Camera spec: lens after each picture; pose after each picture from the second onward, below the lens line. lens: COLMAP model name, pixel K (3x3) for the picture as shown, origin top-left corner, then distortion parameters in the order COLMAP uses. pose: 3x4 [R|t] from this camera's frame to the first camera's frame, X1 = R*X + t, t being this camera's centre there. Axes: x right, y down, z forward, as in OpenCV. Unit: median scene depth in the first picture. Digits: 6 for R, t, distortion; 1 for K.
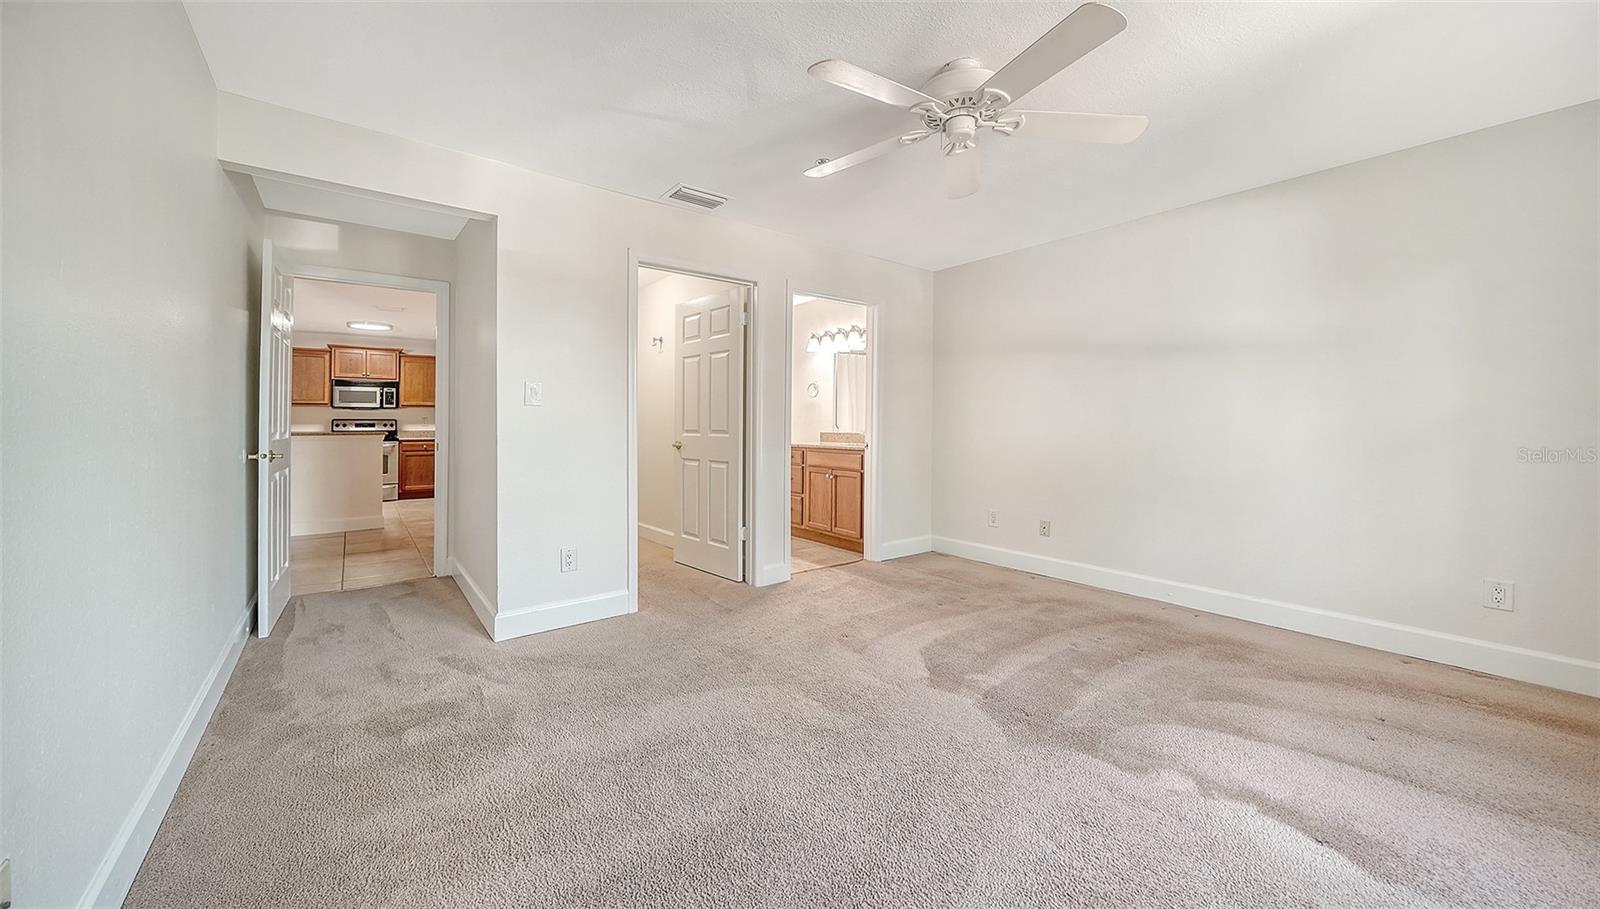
lens RADIAL K [[571.2, 0, 803.4], [0, 571.2, 422.5], [0, 0, 1]] dist [-0.000781, -0.000021]
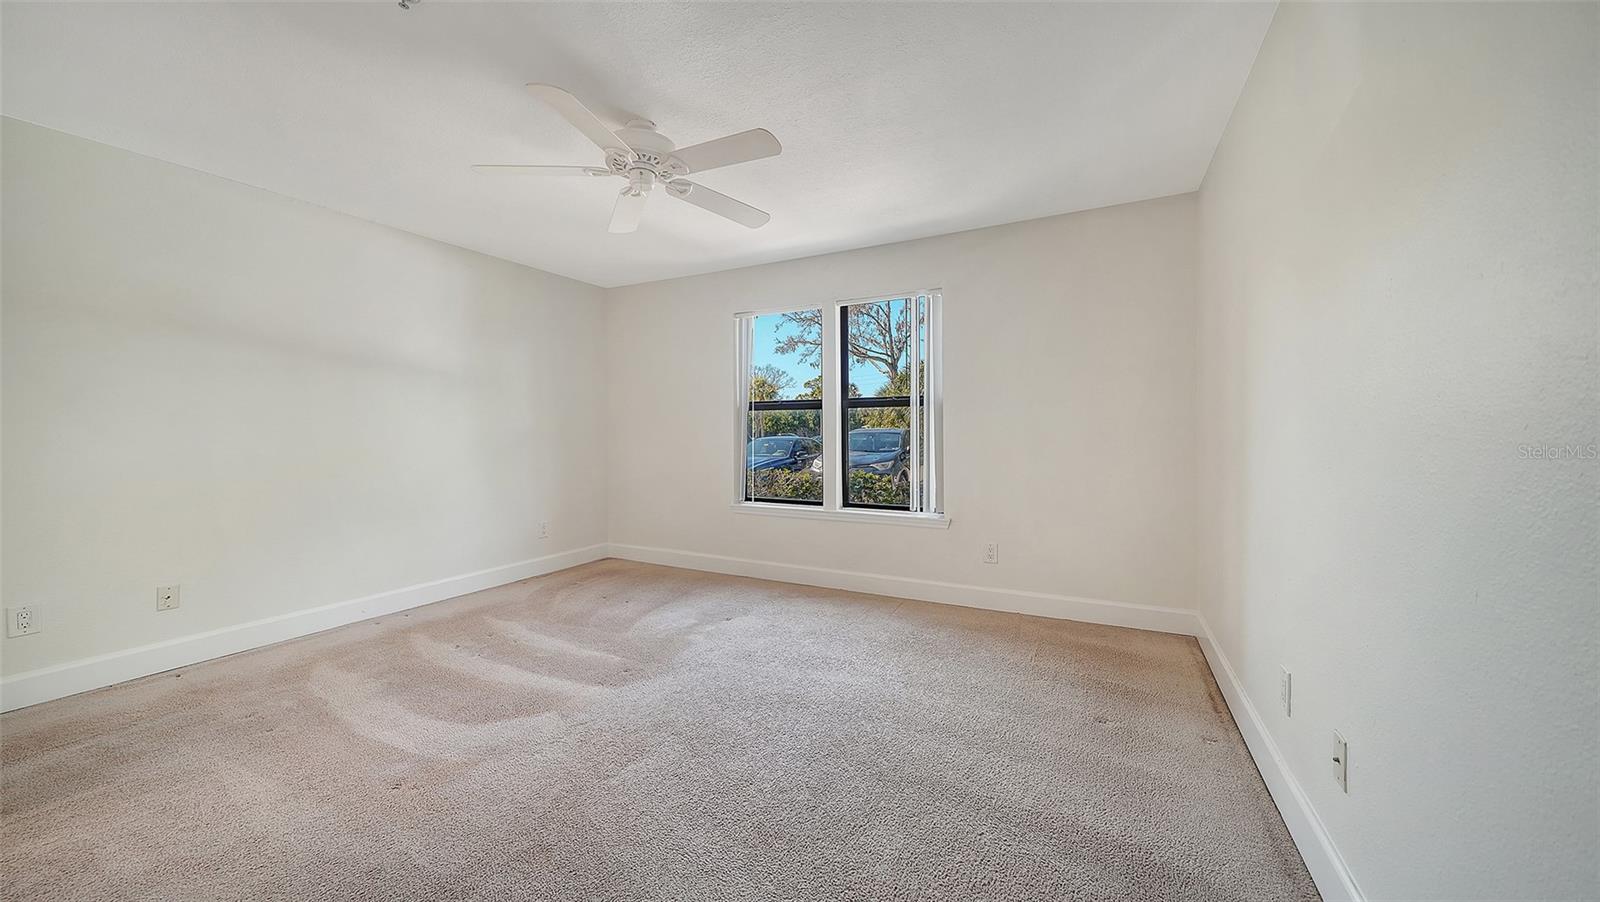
lens RADIAL K [[554.3, 0, 788.3], [0, 554.3, 452.5], [0, 0, 1]] dist [-0.000800, -0.000036]
pose [[-0.410572, -0.019439, 0.911621, -0.621231], [0.000427, 0.999769, 0.021511, 0.008650], [-0.911828, 0.009221, -0.410468, 0.860642]]
